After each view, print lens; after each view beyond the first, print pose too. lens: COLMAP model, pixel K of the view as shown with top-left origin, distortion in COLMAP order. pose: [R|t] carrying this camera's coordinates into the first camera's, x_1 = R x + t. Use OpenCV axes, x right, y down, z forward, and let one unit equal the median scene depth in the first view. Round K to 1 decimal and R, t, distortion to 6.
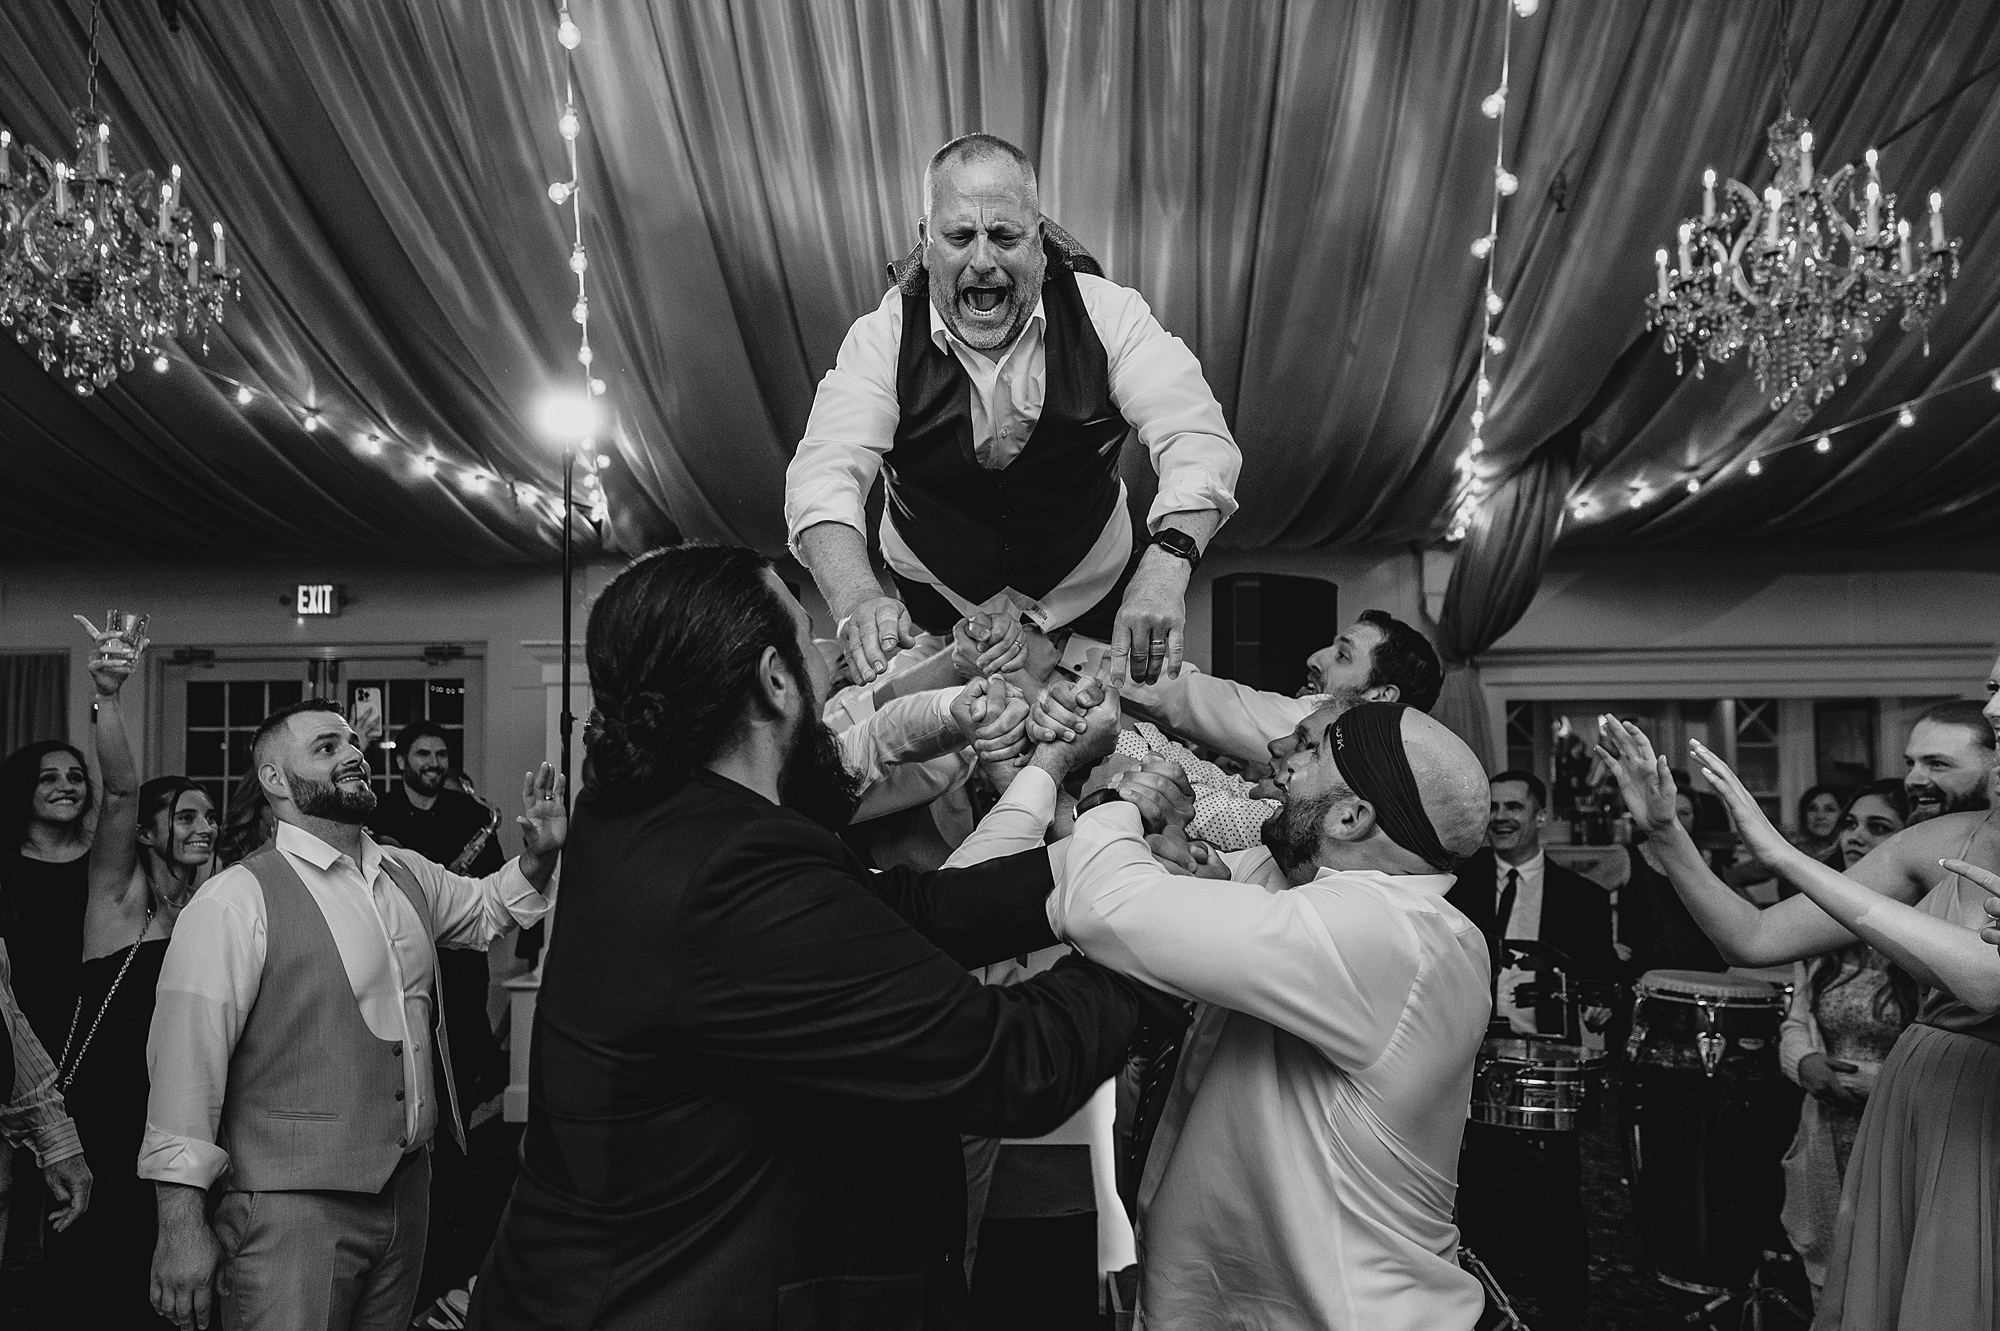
lens RADIAL K [[1676.5, 0, 1000.0], [0, 1676.5, 665.5], [0, 0, 1]] dist [-0.005298, -0.007238]
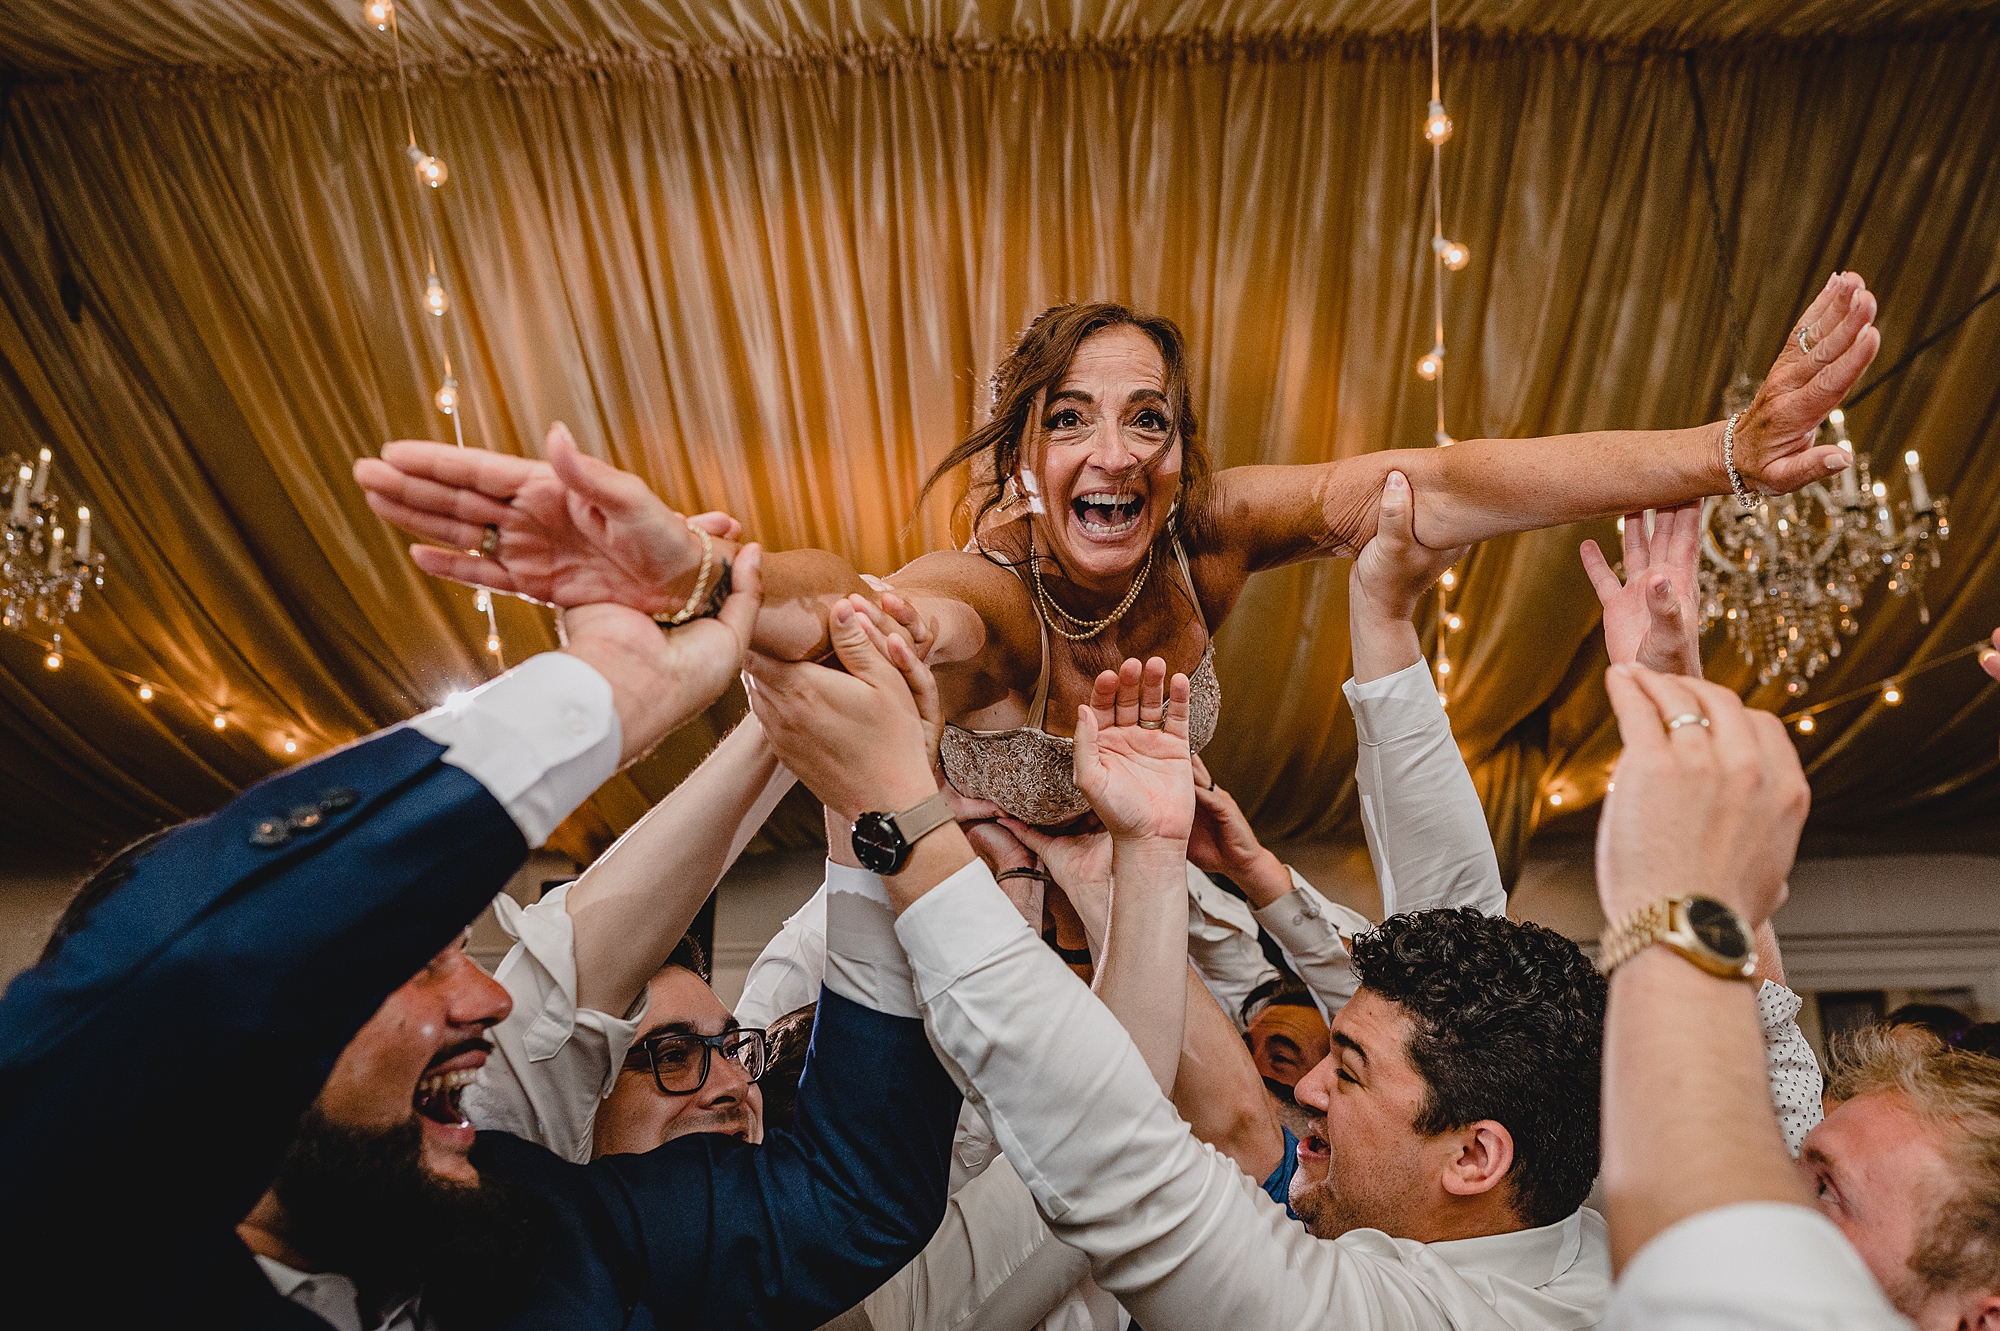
lens RADIAL K [[1620.2, 0, 1001.4], [0, 1620.2, 580.7], [0, 0, 1]] dist [-0.009144, 0.005148]
pose [[0.999894, -0.011409, 0.009074, 0.030070], [0.013167, 0.973959, -0.226340, -0.010351], [-0.006255, 0.226435, 0.974006, 0.099136]]
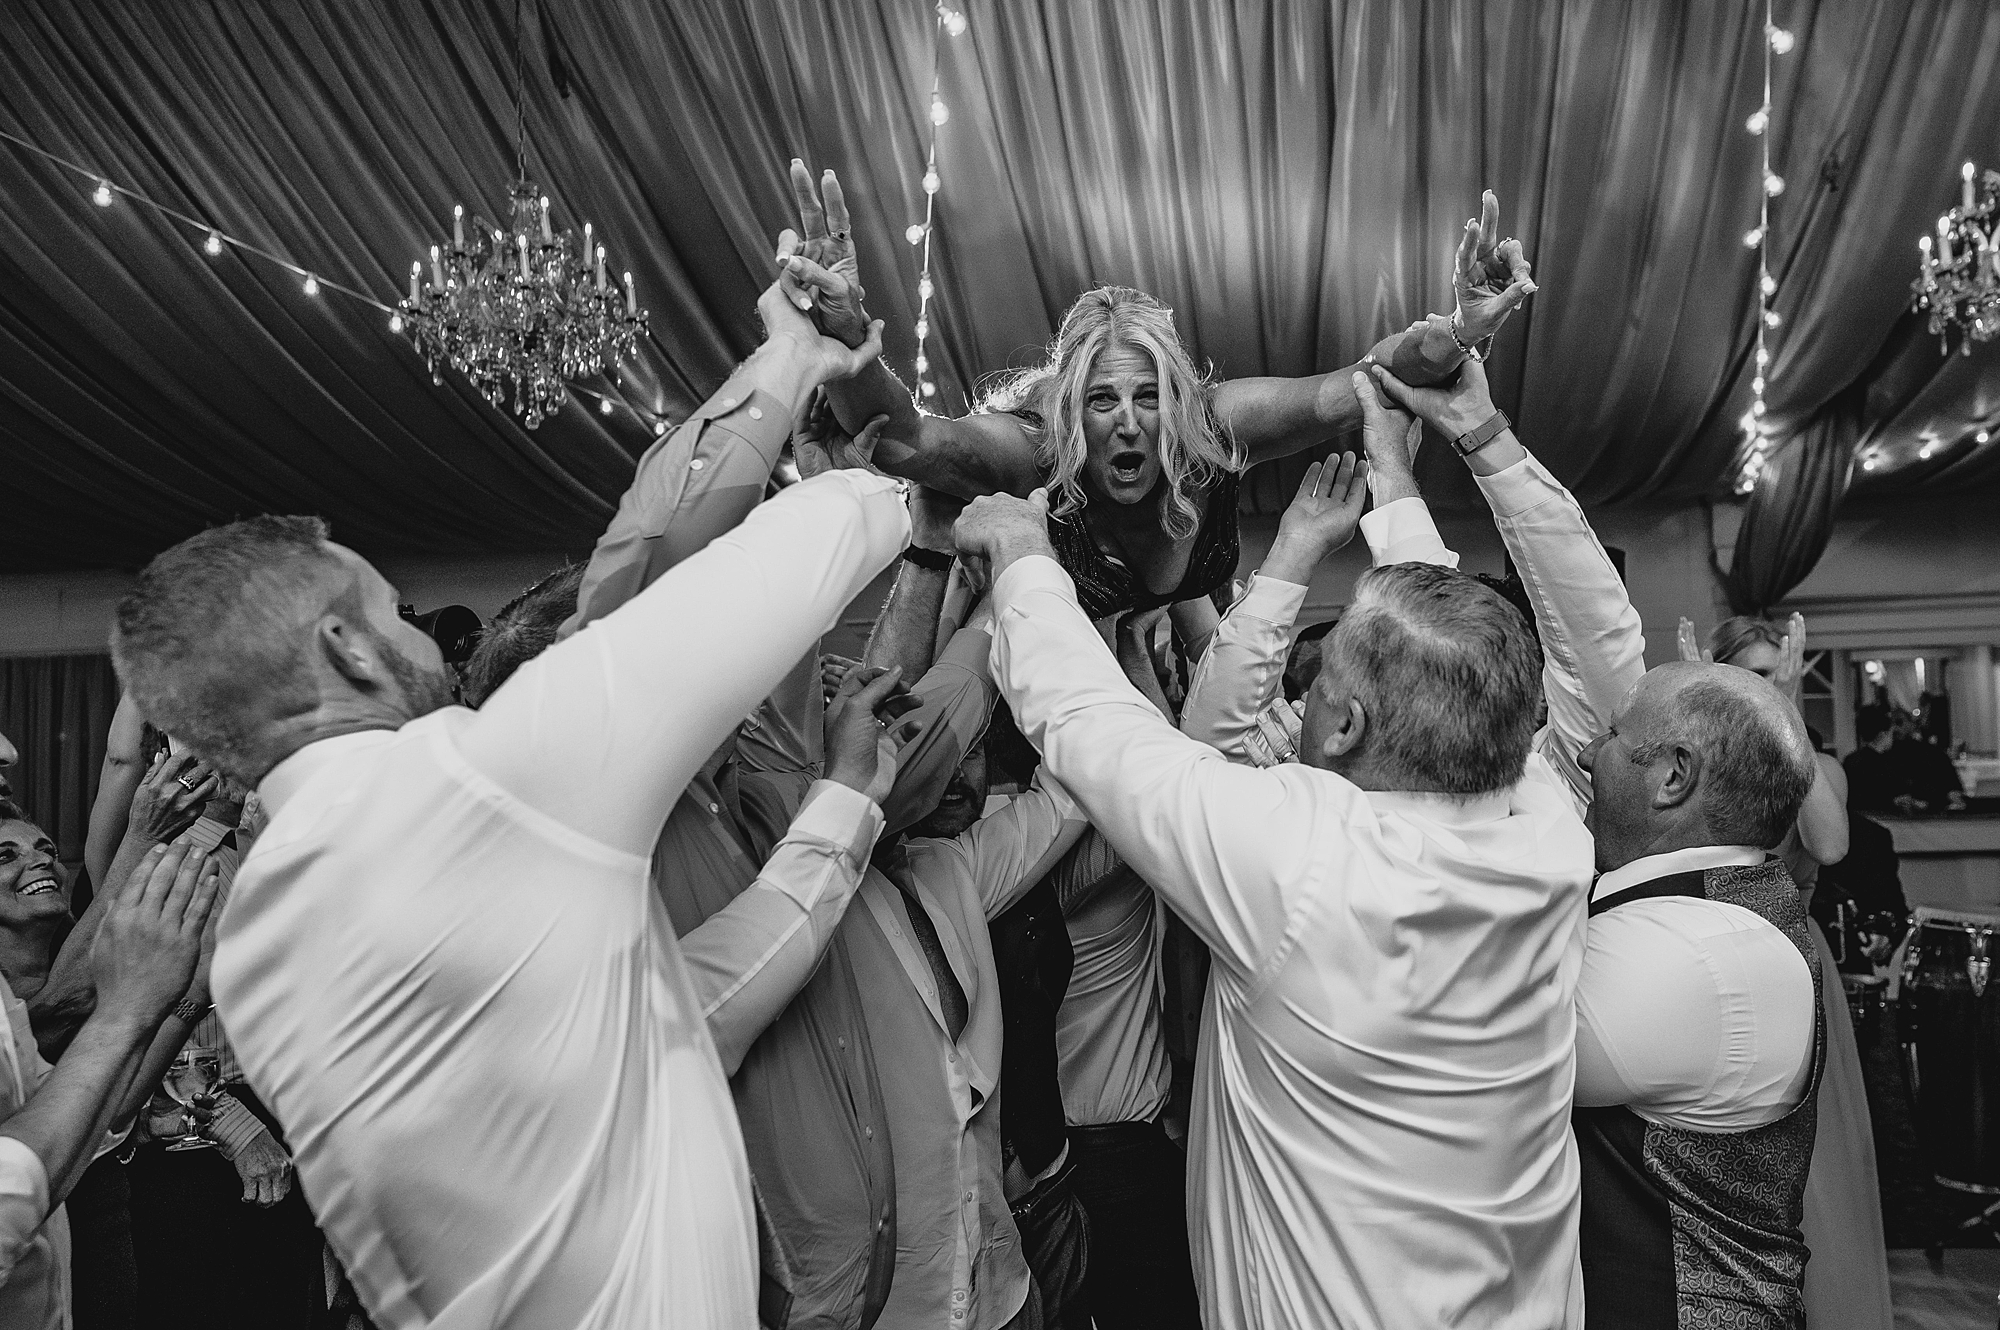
lens RADIAL K [[1746.6, 0, 1100.4], [0, 1746.6, 648.9], [0, 0, 1]] dist [-0.002837, -0.003519]
pose [[0.995137, -0.025581, -0.095123, -0.025434], [0.027014, 0.999540, 0.013810, -0.010499], [0.094726, -0.016312, 0.995370, -0.133748]]
